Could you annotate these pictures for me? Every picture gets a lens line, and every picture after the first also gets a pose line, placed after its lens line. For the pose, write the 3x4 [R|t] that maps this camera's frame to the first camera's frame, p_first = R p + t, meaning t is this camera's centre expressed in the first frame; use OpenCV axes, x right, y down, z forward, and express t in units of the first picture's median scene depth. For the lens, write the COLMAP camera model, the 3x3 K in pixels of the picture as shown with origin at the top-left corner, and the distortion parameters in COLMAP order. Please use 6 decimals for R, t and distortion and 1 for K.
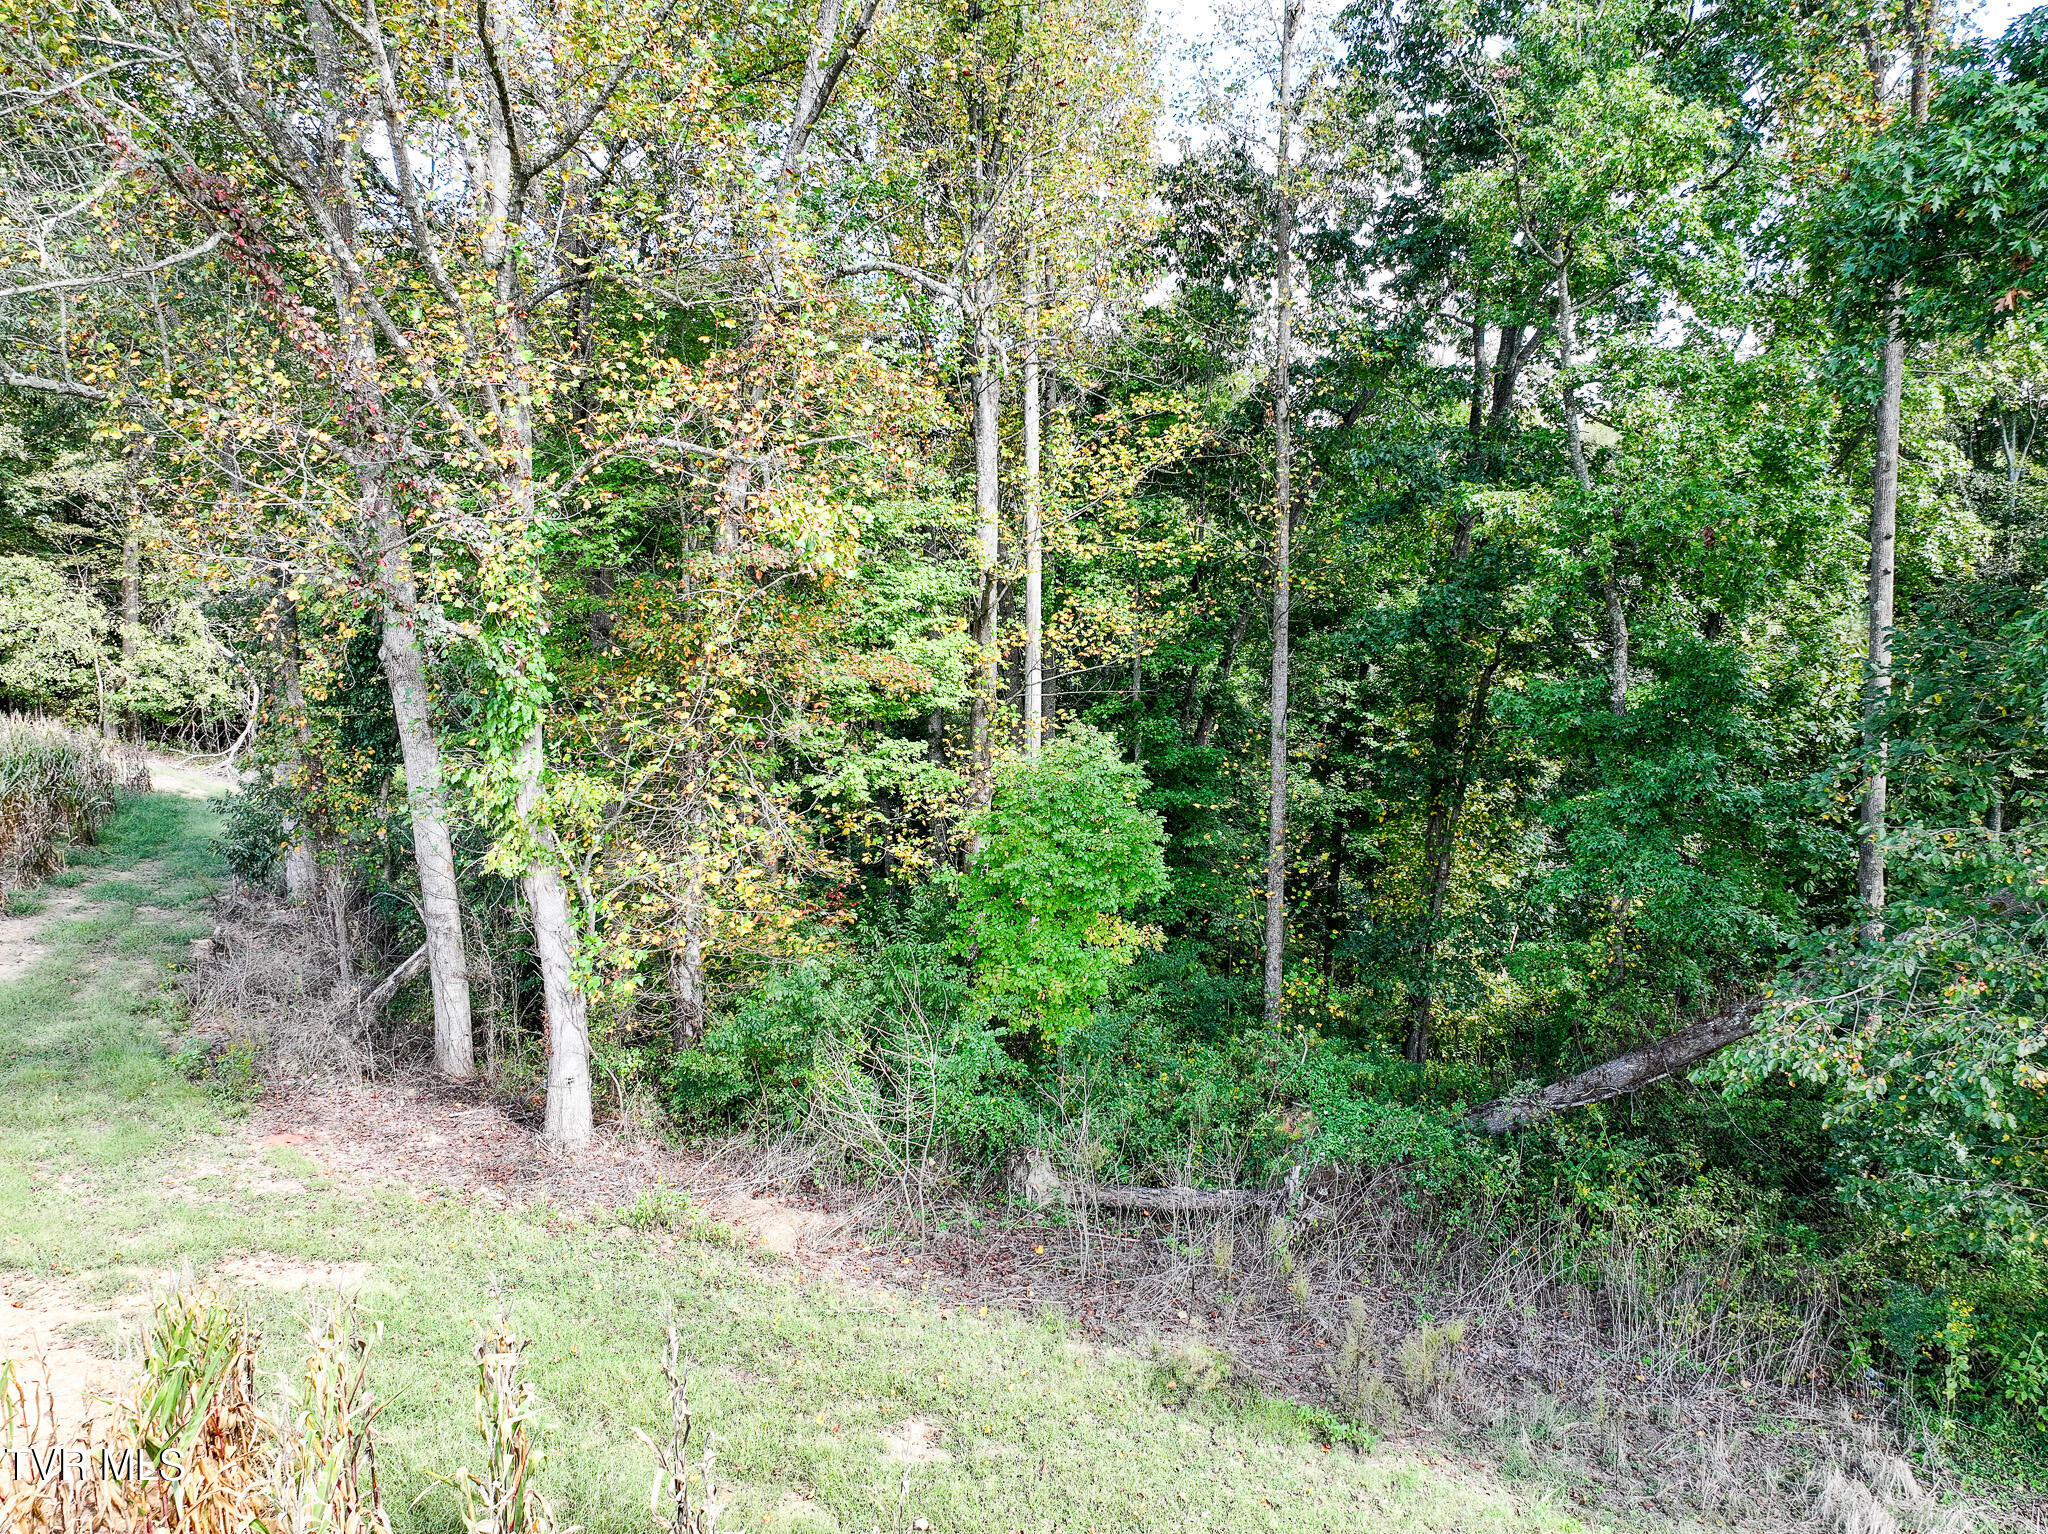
lens RADIAL K [[1448.0, 0, 1024.8], [0, 1448.0, 768.5], [0, 0, 1]] dist [-0.002006, 0.016596]
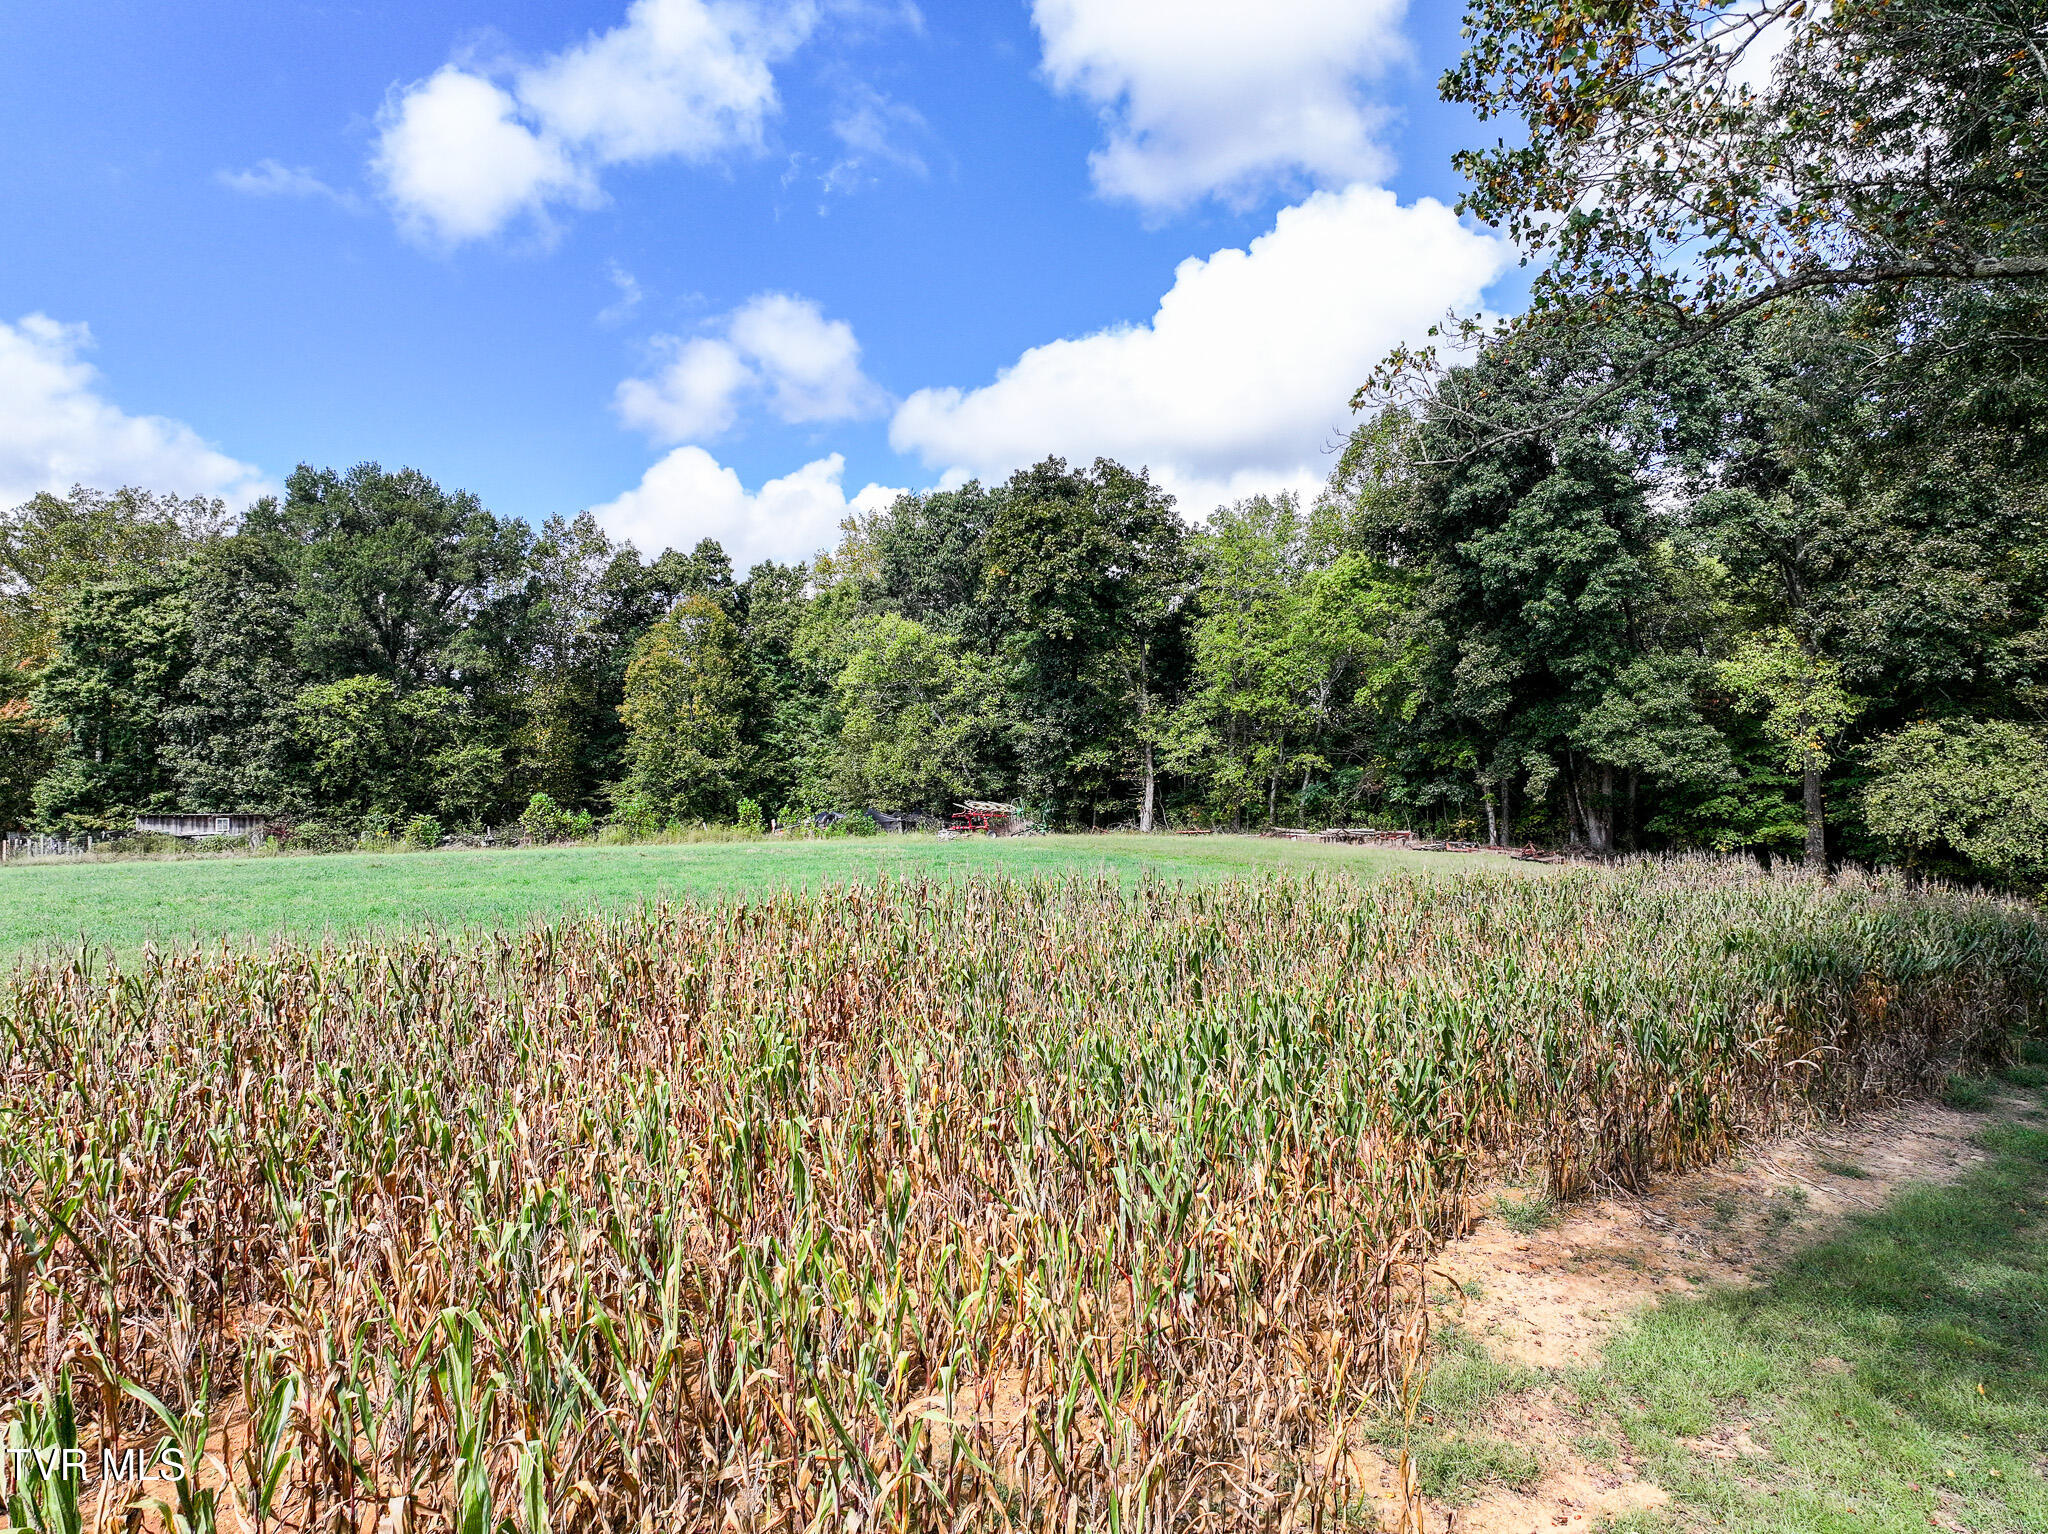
lens RADIAL K [[1448.0, 0, 1022.3], [0, 1448.0, 771.6], [0, 0, 1]] dist [-0.002006, 0.016596]
pose [[0.368838, -0.016496, -0.929347, -0.062088], [-0.110278, 0.992004, -0.061375, 0.011347], [0.922929, 0.125124, 0.364070, 0.095935]]
